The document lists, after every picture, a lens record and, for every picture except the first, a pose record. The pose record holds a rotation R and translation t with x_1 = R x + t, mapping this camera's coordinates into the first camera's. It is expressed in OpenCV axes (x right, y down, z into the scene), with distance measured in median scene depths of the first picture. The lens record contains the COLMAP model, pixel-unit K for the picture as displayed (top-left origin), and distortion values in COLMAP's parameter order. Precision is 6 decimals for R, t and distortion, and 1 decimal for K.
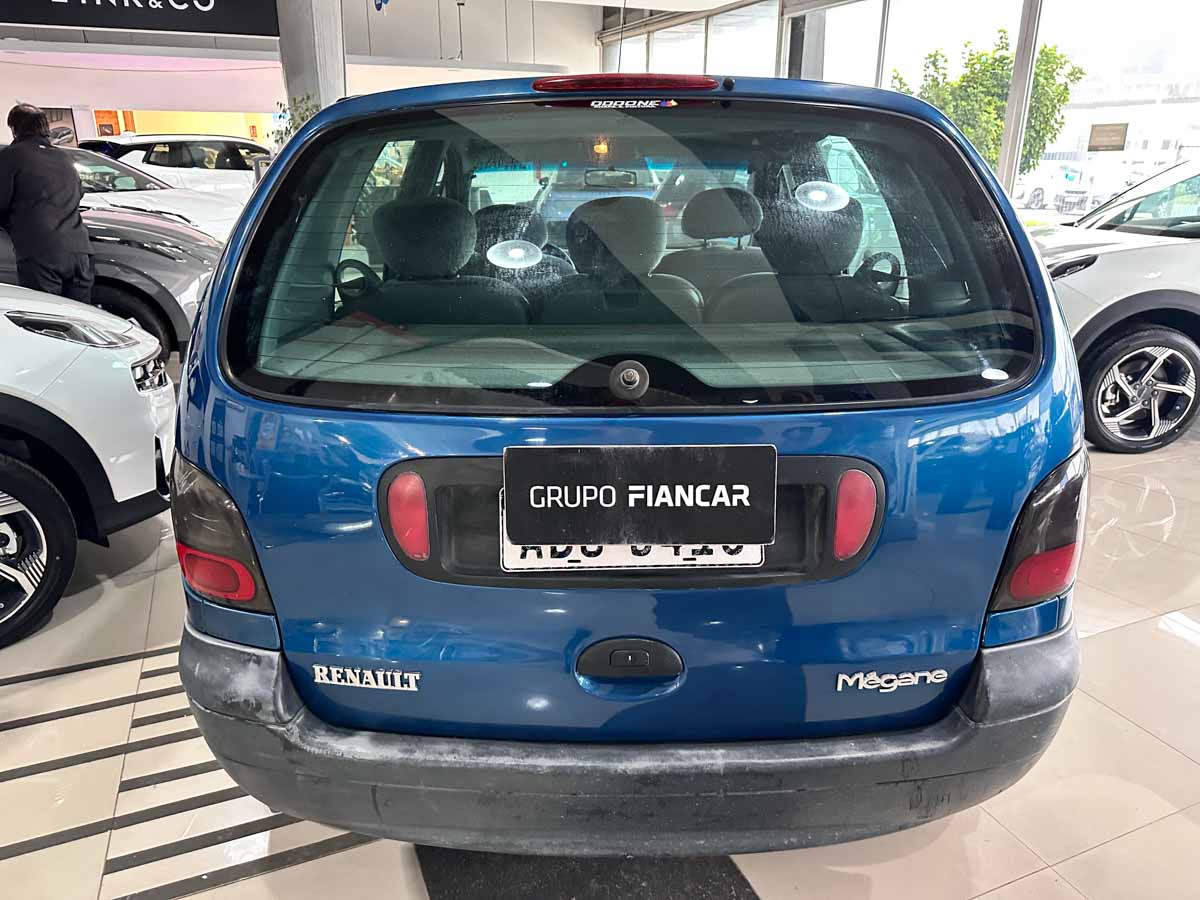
lens RADIAL K [[847.1, 0, 600.0], [0, 847.1, 450.0], [0, 0, 1]] dist [0.112861, -0.141926]
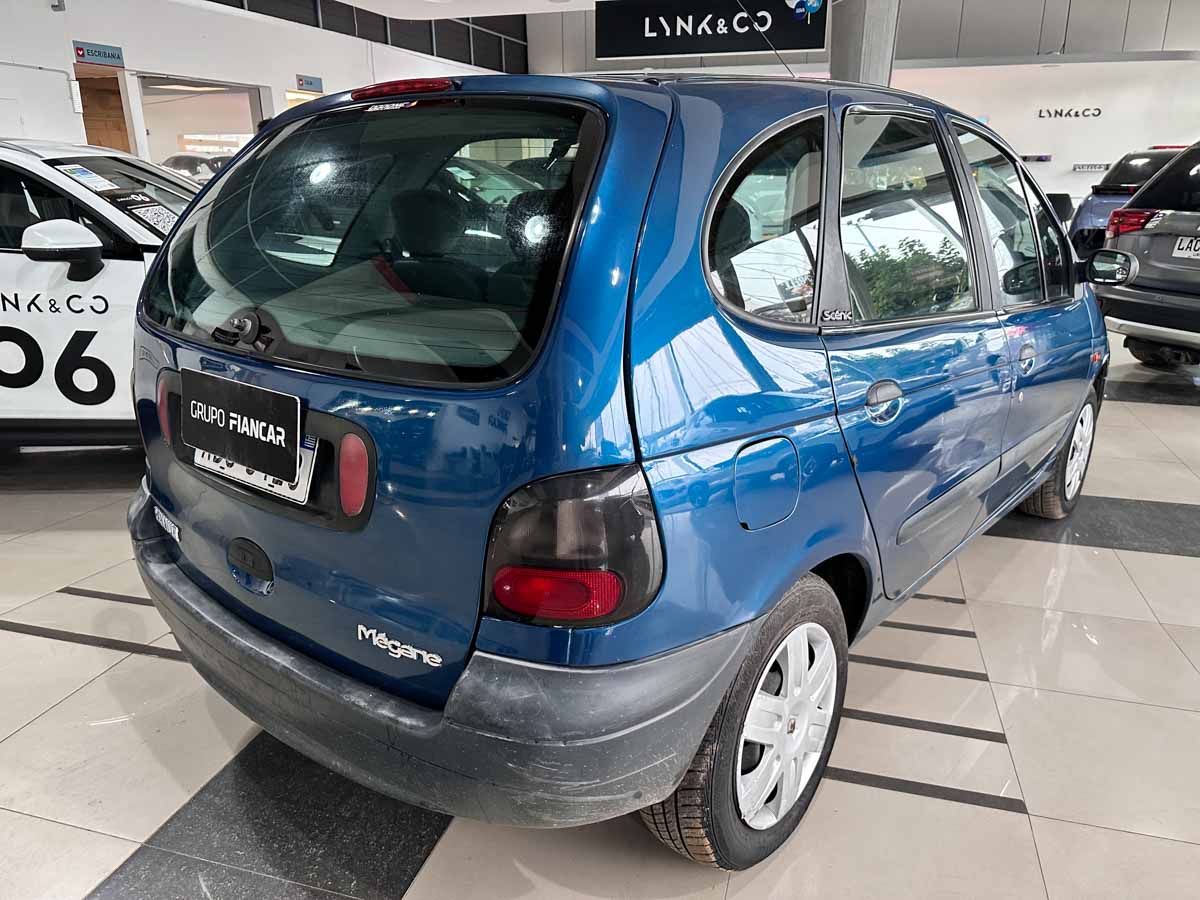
lens RADIAL K [[847.1, 0, 600.0], [0, 847.1, 450.0], [0, 0, 1]] dist [0.112861, -0.141926]
pose [[0.767098, 0.194393, -0.611369, 0.489108], [-0.199018, 0.978078, 0.061282, -0.035293], [0.609879, 0.074664, 0.788970, 0.134827]]
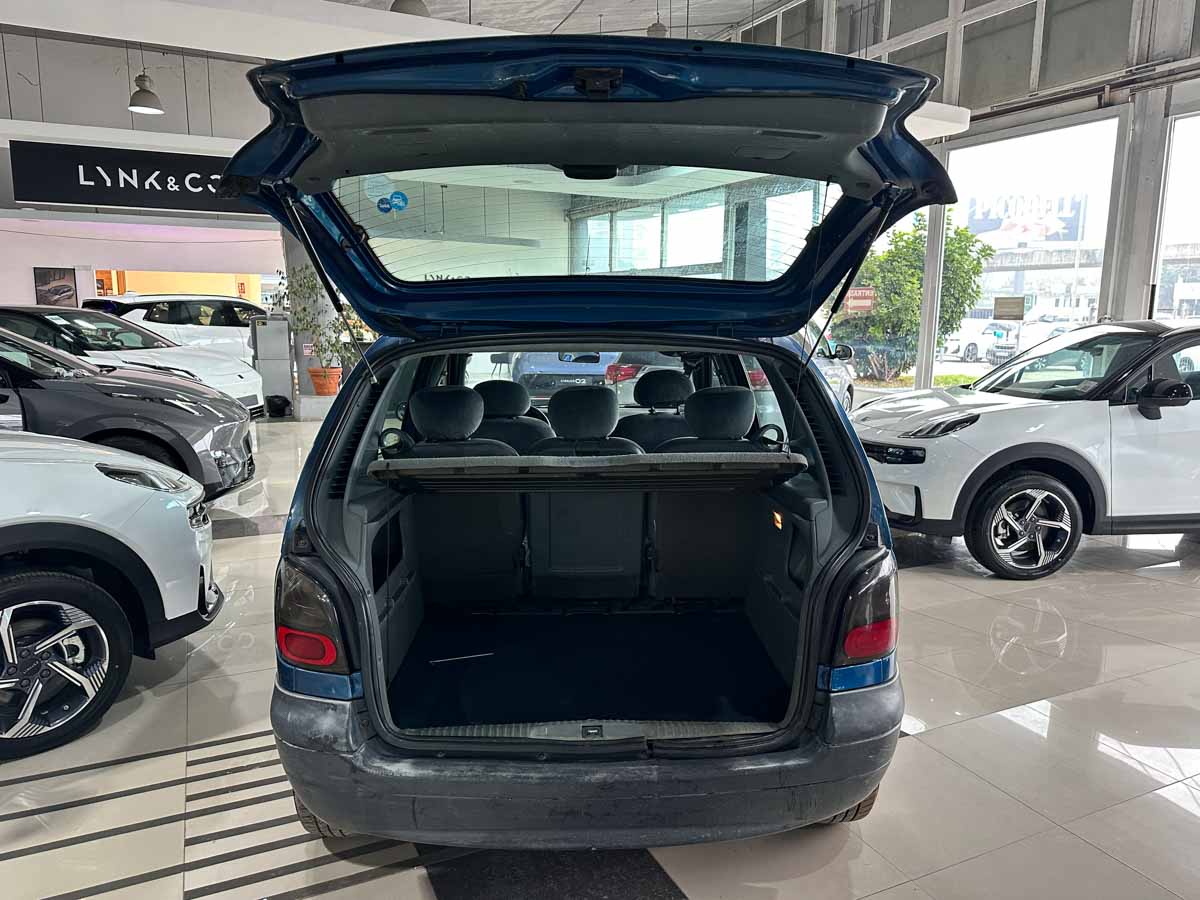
lens RADIAL K [[847.1, 0, 600.0], [0, 847.1, 450.0], [0, 0, 1]] dist [0.112861, -0.141926]
pose [[0.999307, 0.000414, 0.037209, -0.003497], [0.005648, 0.986666, -0.162660, 0.024642], [-0.036780, 0.162758, 0.985980, -0.224426]]
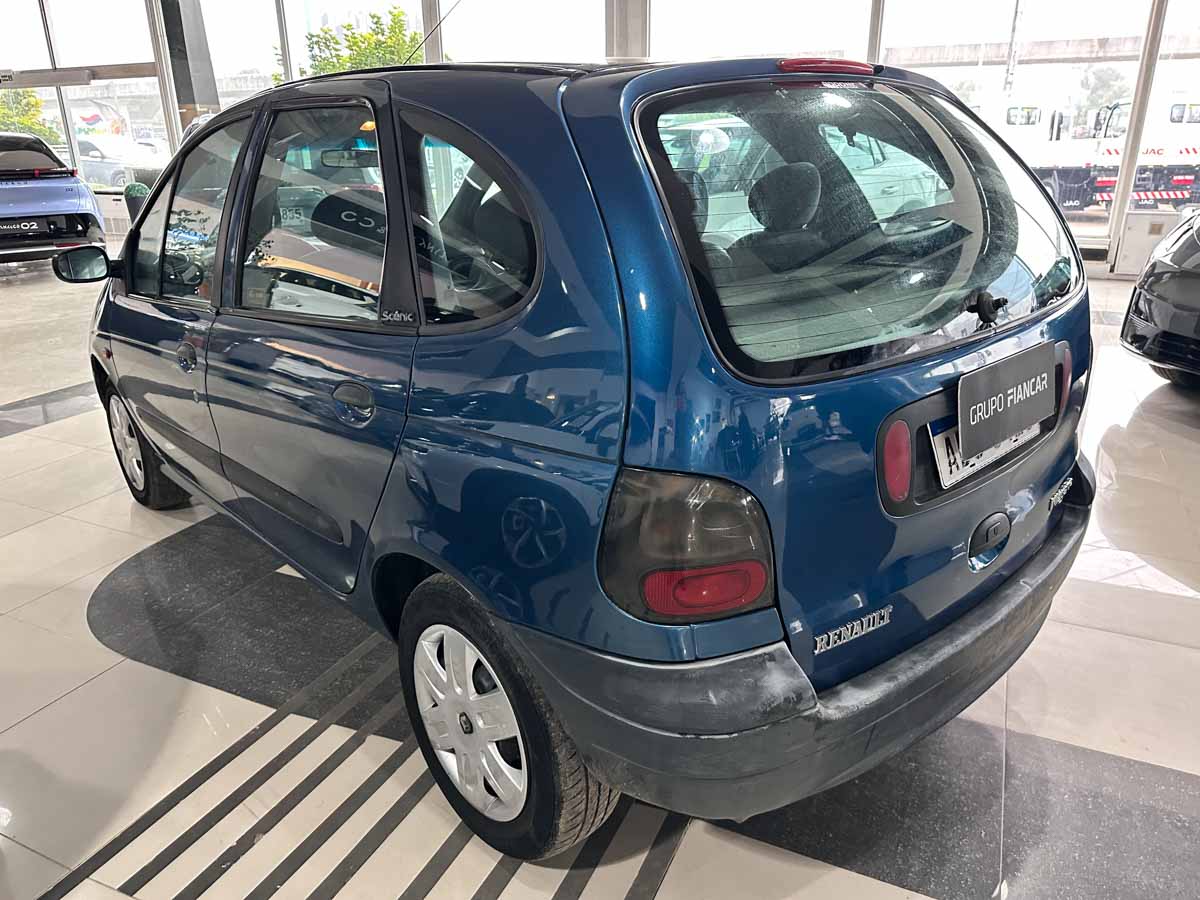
lens RADIAL K [[847.1, 0, 600.0], [0, 847.1, 450.0], [0, 0, 1]] dist [0.112861, -0.141926]
pose [[0.740013, -0.240249, 0.628220, -0.484017], [0.227816, 0.968350, 0.101967, -0.054743], [-0.632835, 0.067661, 0.771325, 0.163143]]
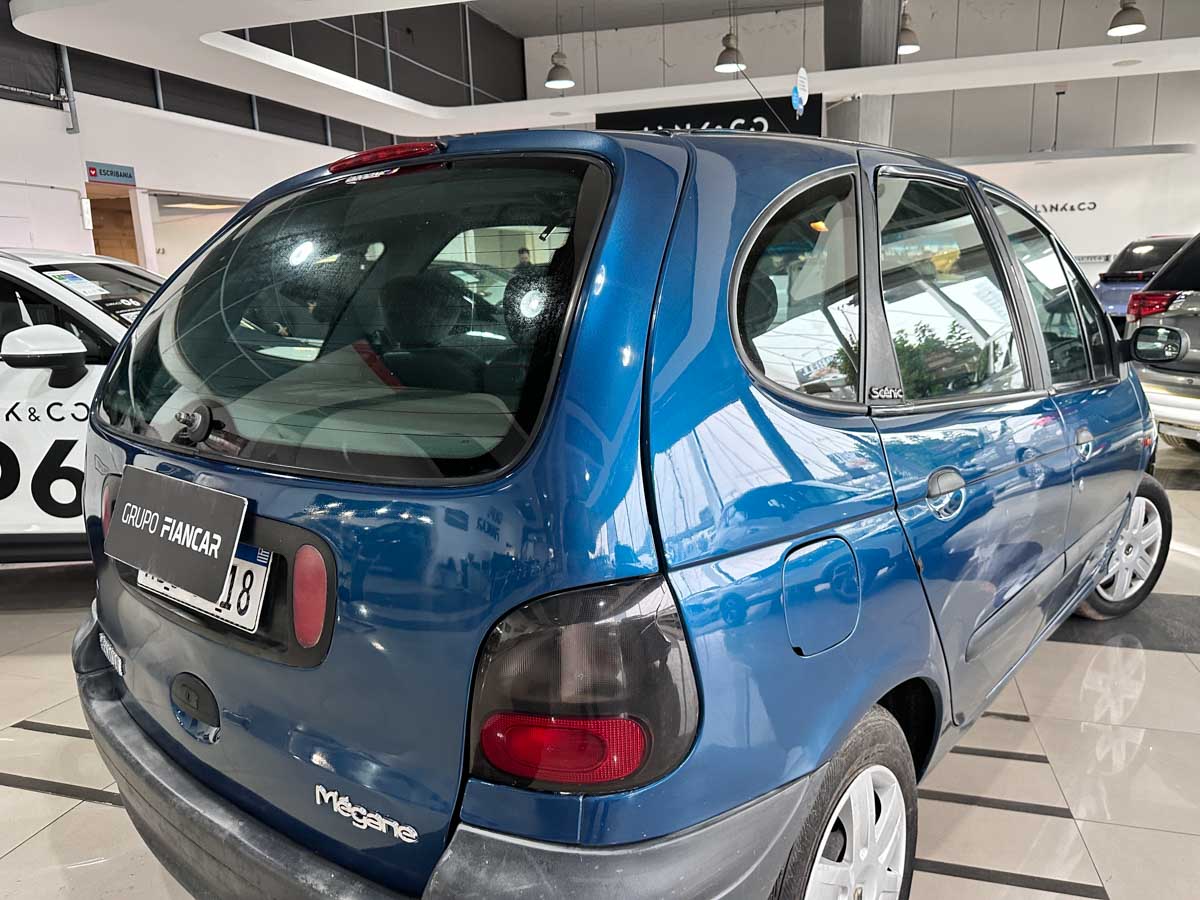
lens RADIAL K [[847.1, 0, 600.0], [0, 847.1, 450.0], [0, 0, 1]] dist [0.112861, -0.141926]
pose [[0.764783, 0.104363, -0.635779, 0.439452], [-0.177119, 0.982829, -0.051727, -0.033381], [0.619464, 0.152168, 0.770136, 0.194829]]
